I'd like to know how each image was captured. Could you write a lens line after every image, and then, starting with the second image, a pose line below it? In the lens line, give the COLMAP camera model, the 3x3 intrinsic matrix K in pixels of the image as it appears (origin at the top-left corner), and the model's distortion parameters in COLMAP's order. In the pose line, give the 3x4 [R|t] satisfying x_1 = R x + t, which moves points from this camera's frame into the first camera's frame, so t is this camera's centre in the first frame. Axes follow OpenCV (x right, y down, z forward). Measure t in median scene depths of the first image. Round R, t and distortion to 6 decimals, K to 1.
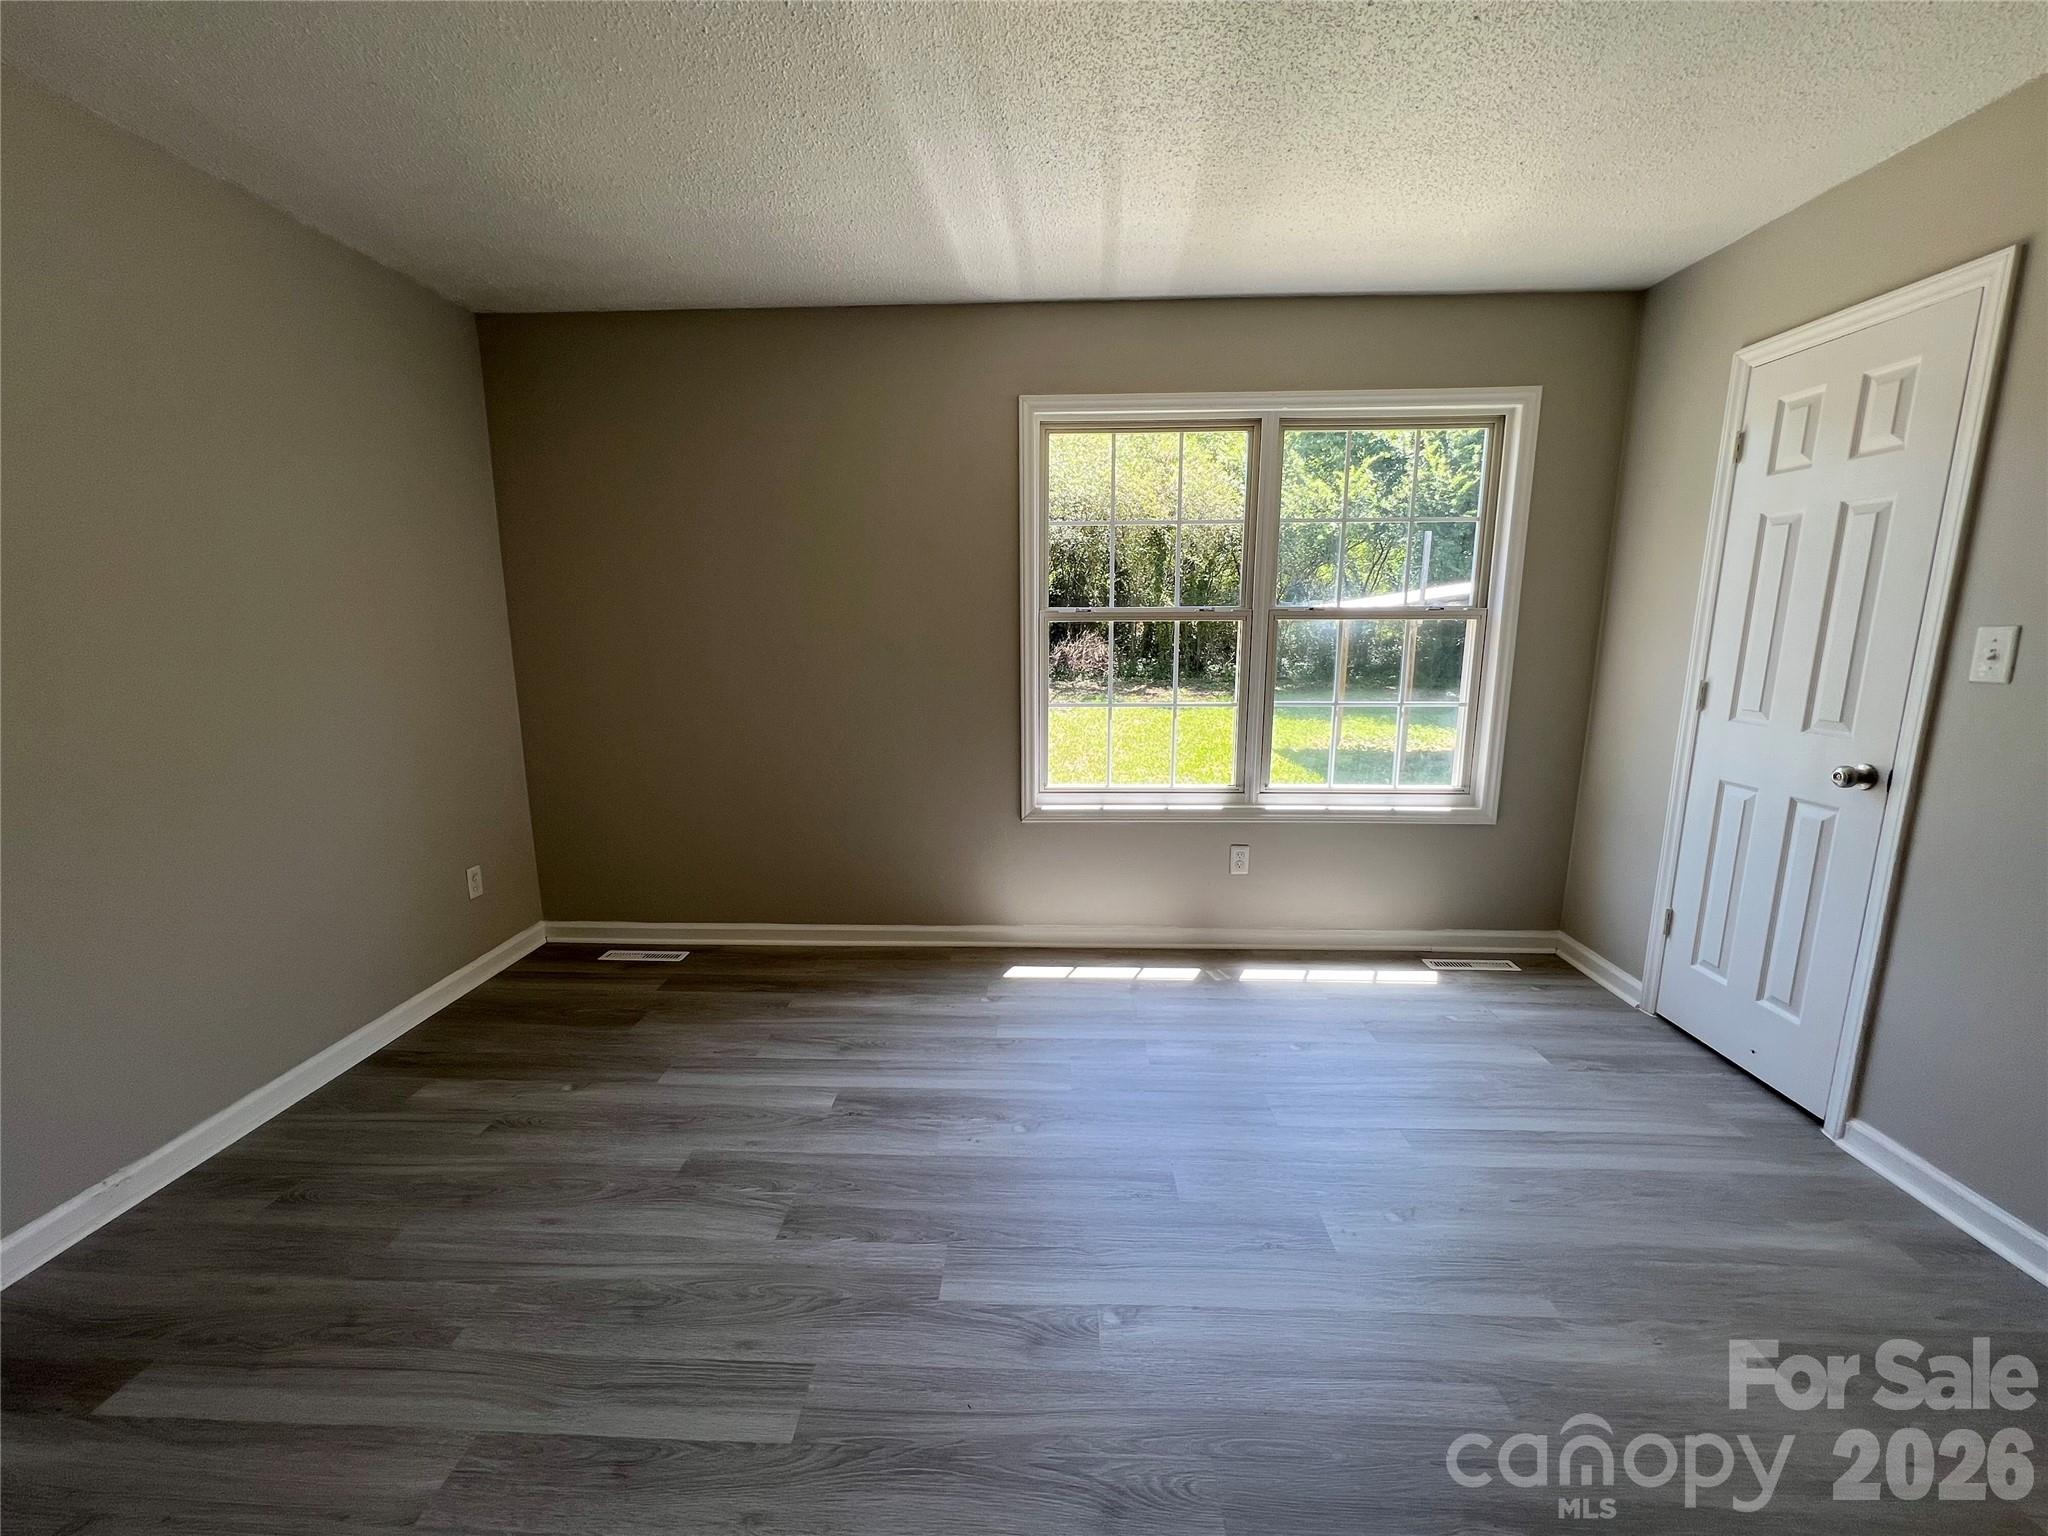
lens RADIAL K [[818.9, 0, 1020.6], [0, 818.9, 766.1], [0, 0, 1]] dist [-0.002850, -0.000432]
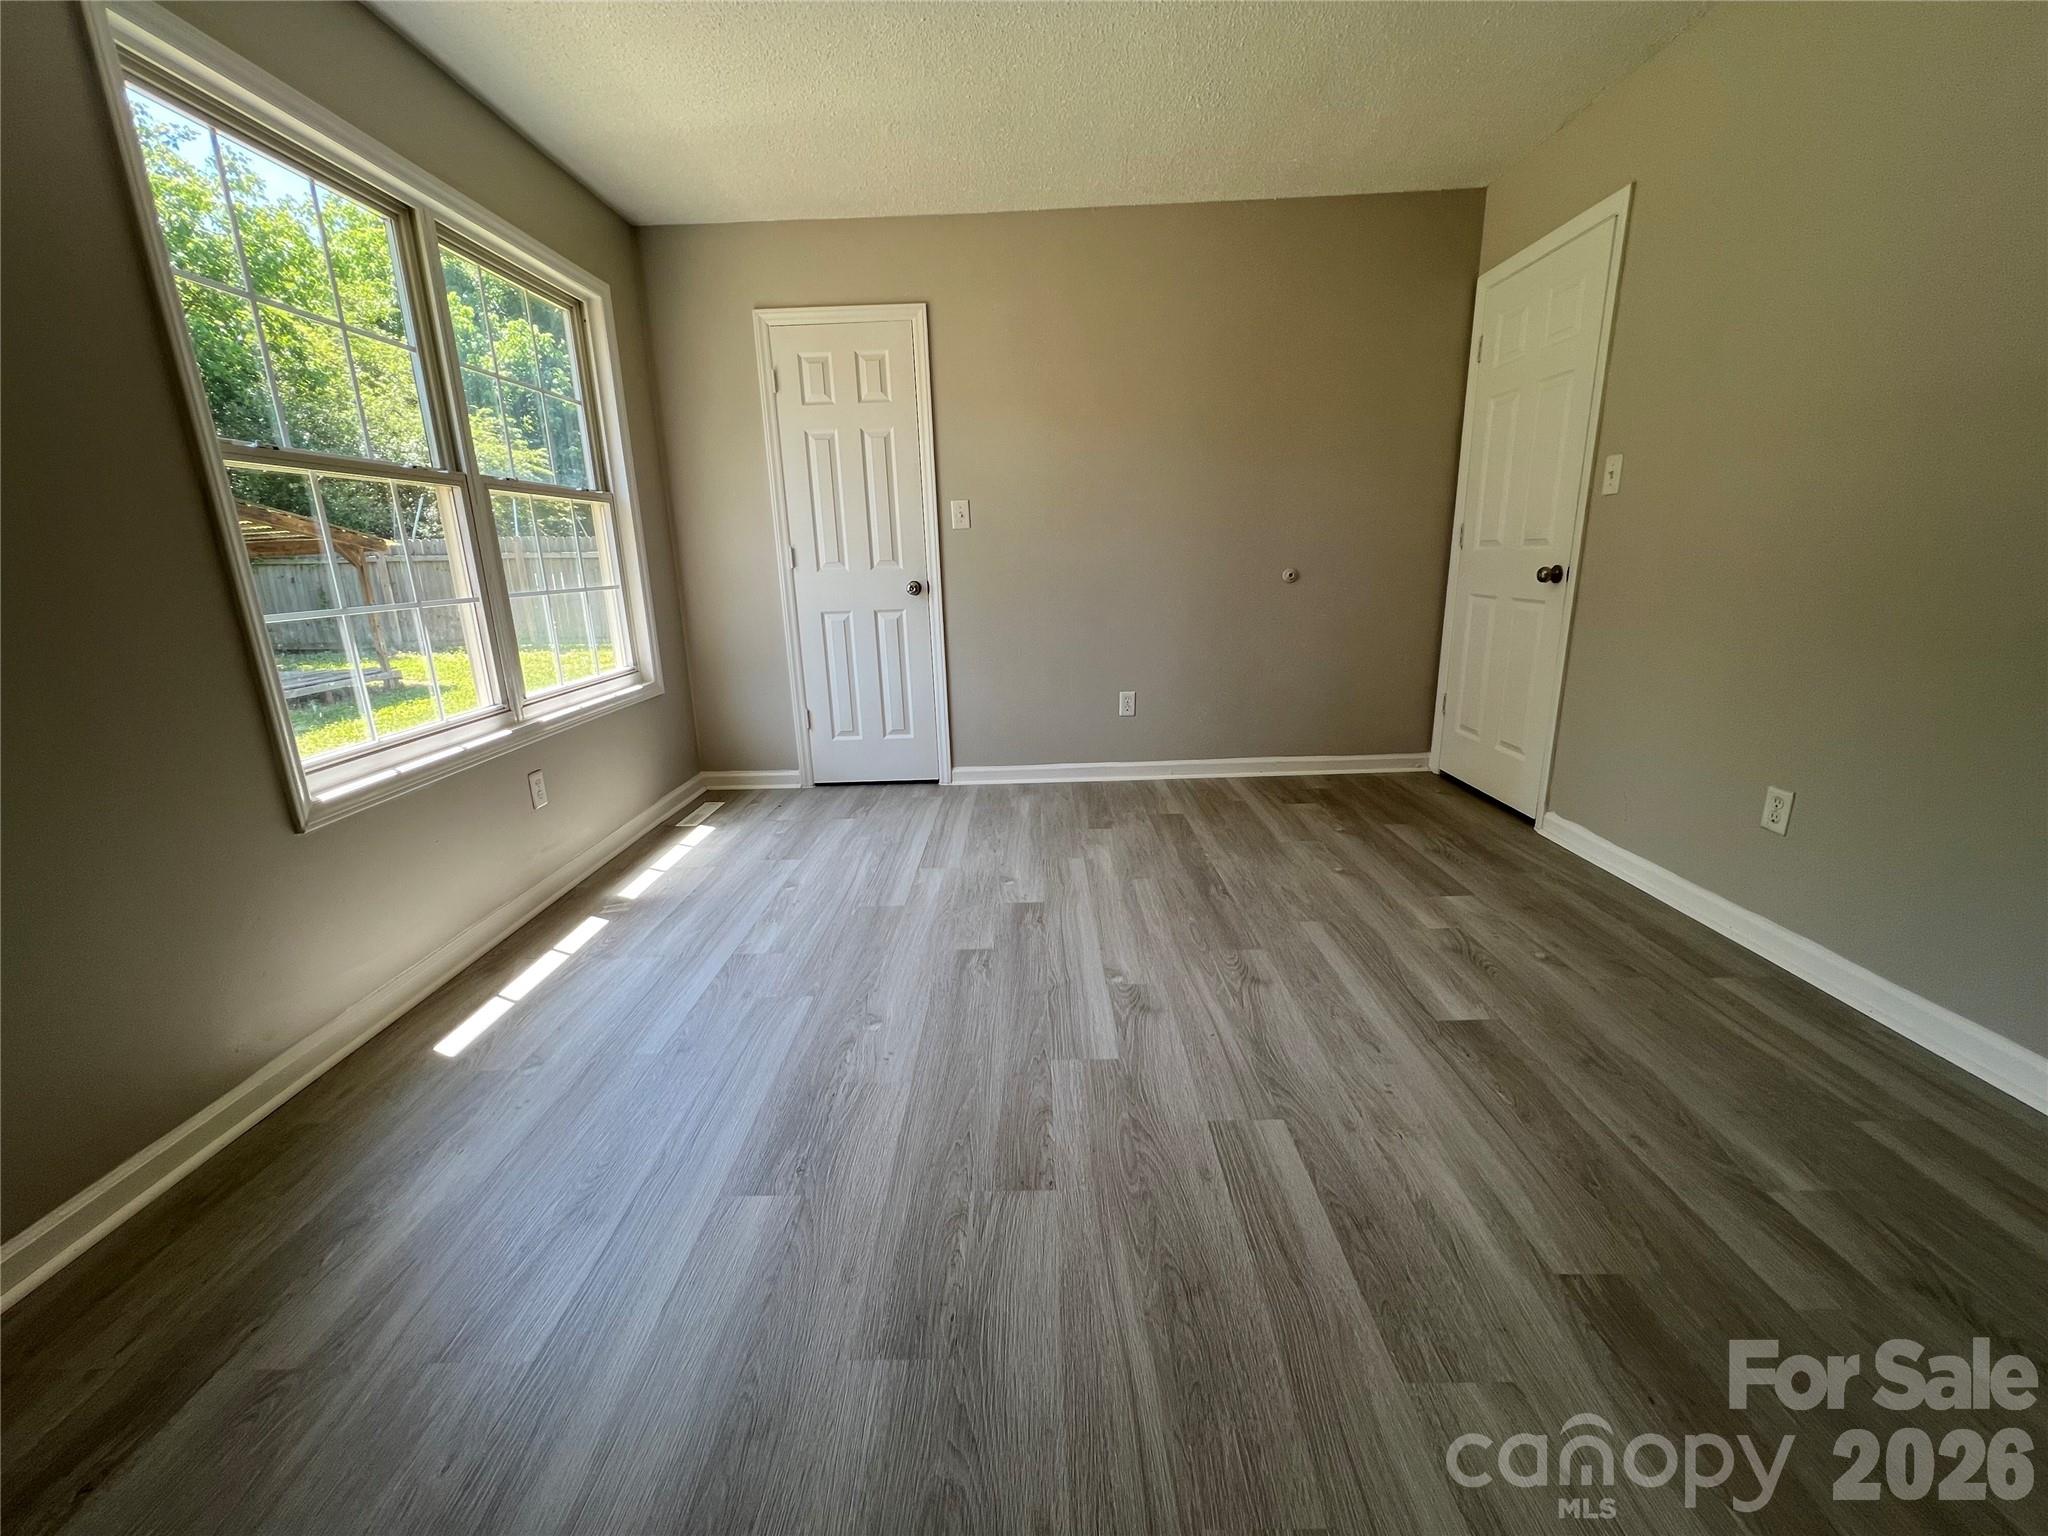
lens RADIAL K [[818.9, 0, 1012.4], [0, 818.9, 764.6], [0, 0, 1]] dist [-0.002850, -0.000432]
pose [[-0.016205, -0.247523, 0.968747, -0.692718], [0.208557, 0.946726, 0.245385, -0.014254], [-0.977876, 0.206015, 0.036281, 0.661808]]
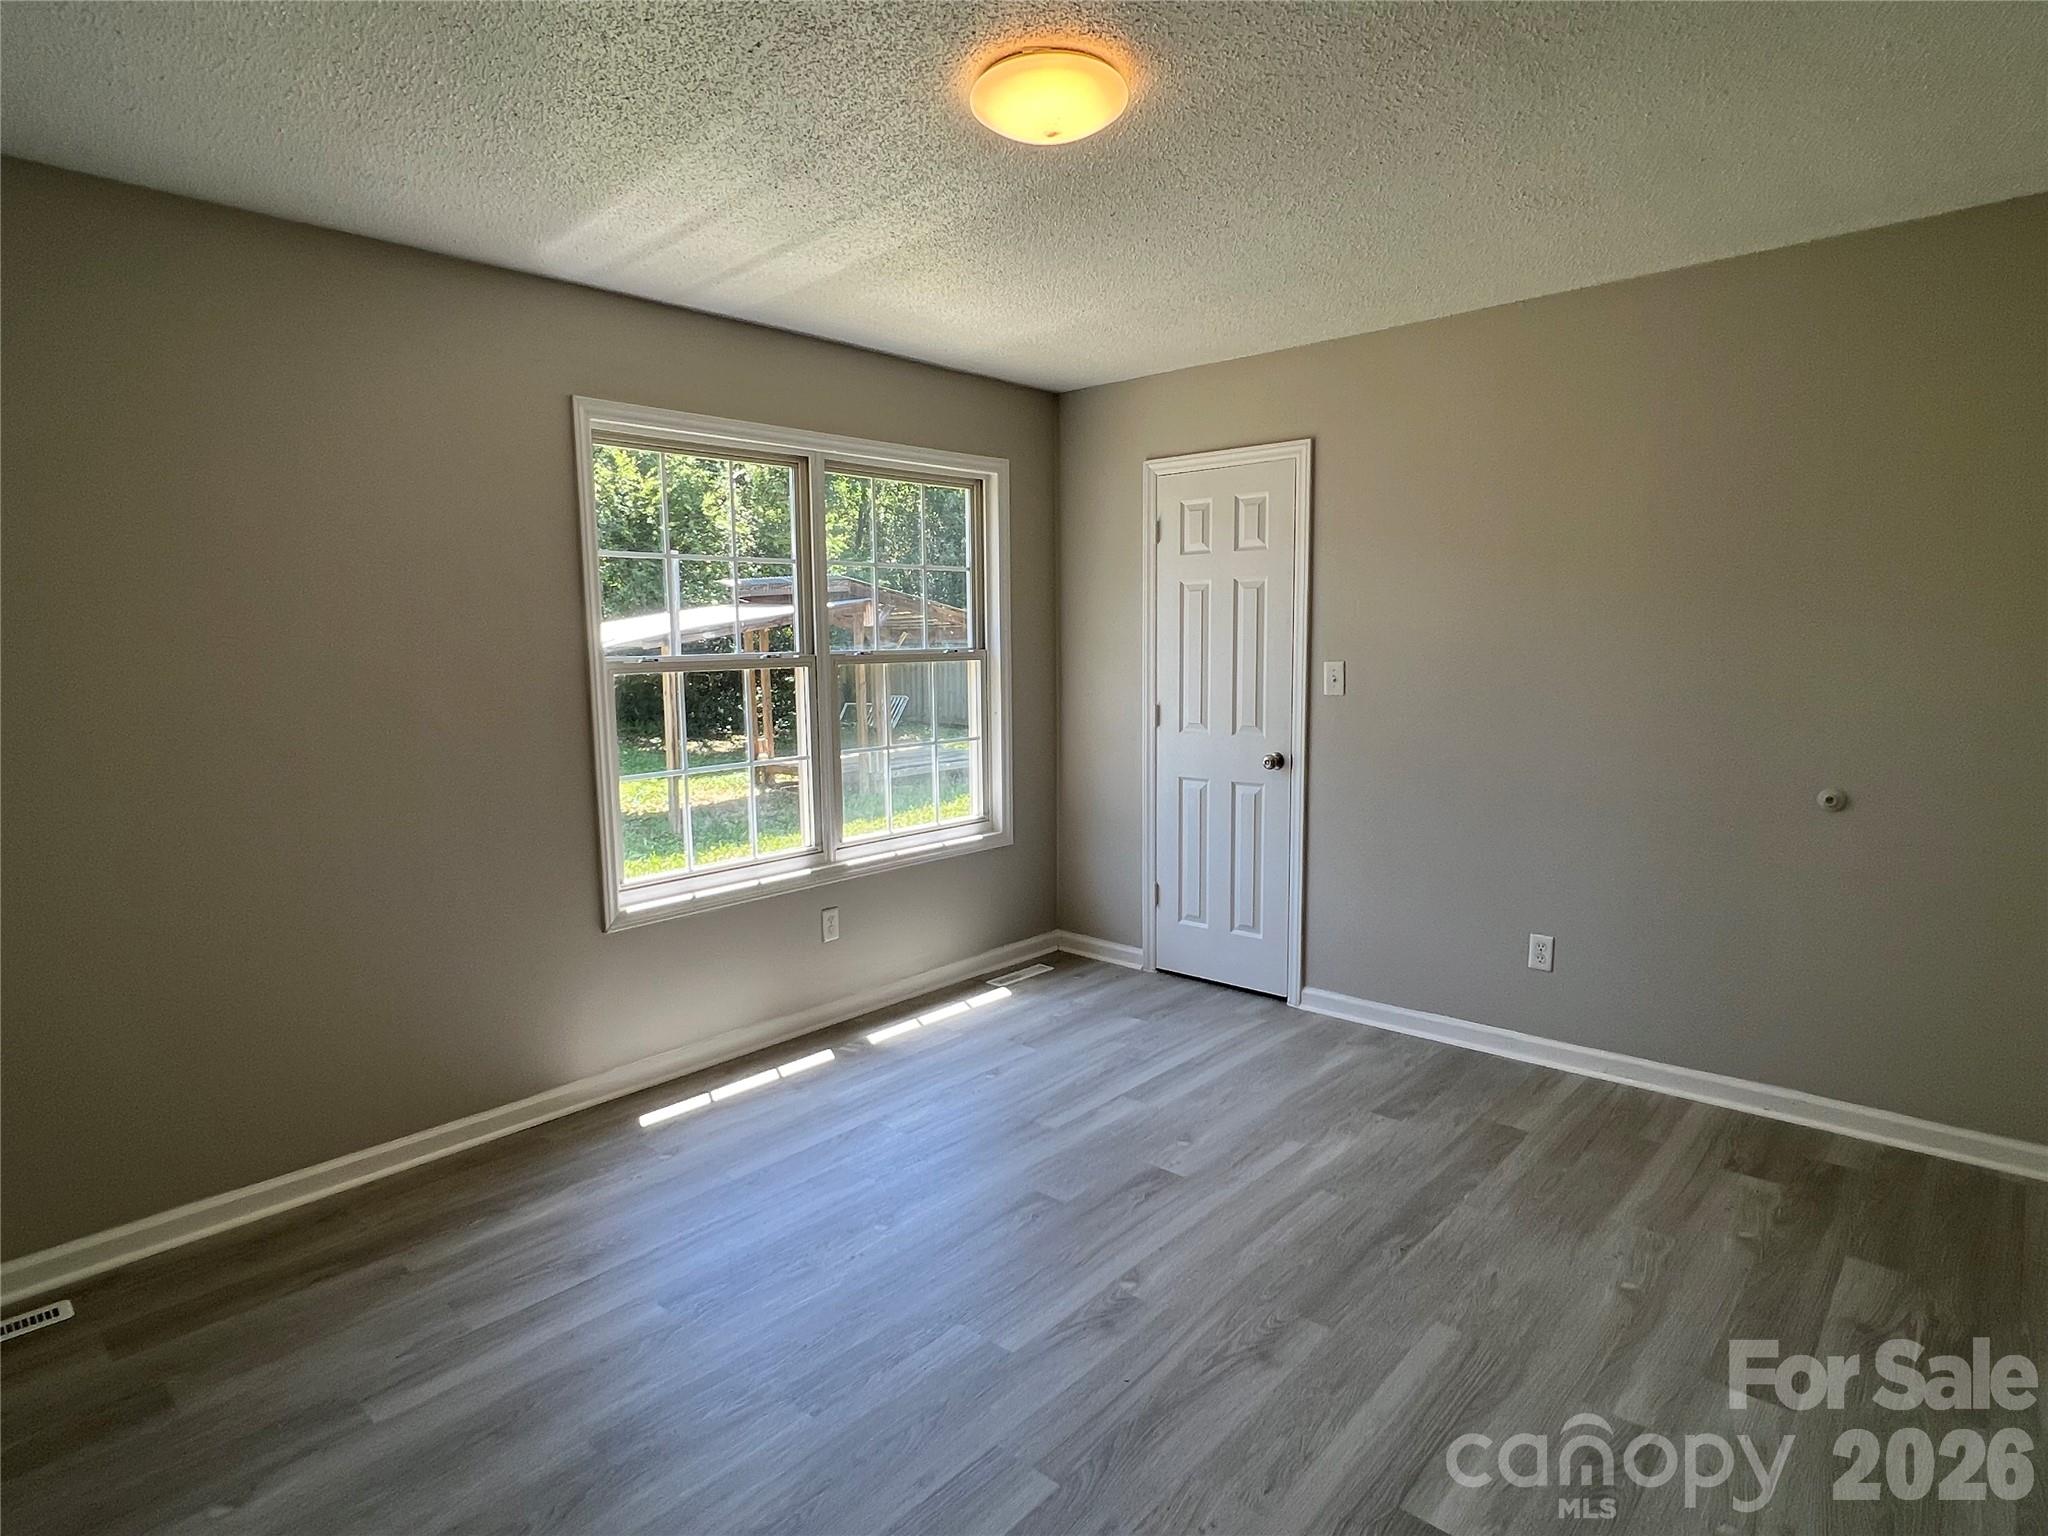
lens RADIAL K [[1109.8, 0, 1010.1], [0, 1109.8, 771.4], [0, 0, 1]] dist [-0.005511, -0.000818]
pose [[0.649372, -0.099091, 0.753988, -0.688008], [0.147340, 0.989081, 0.003091, -0.038928], [-0.746061, 0.109085, 0.656881, 0.018694]]
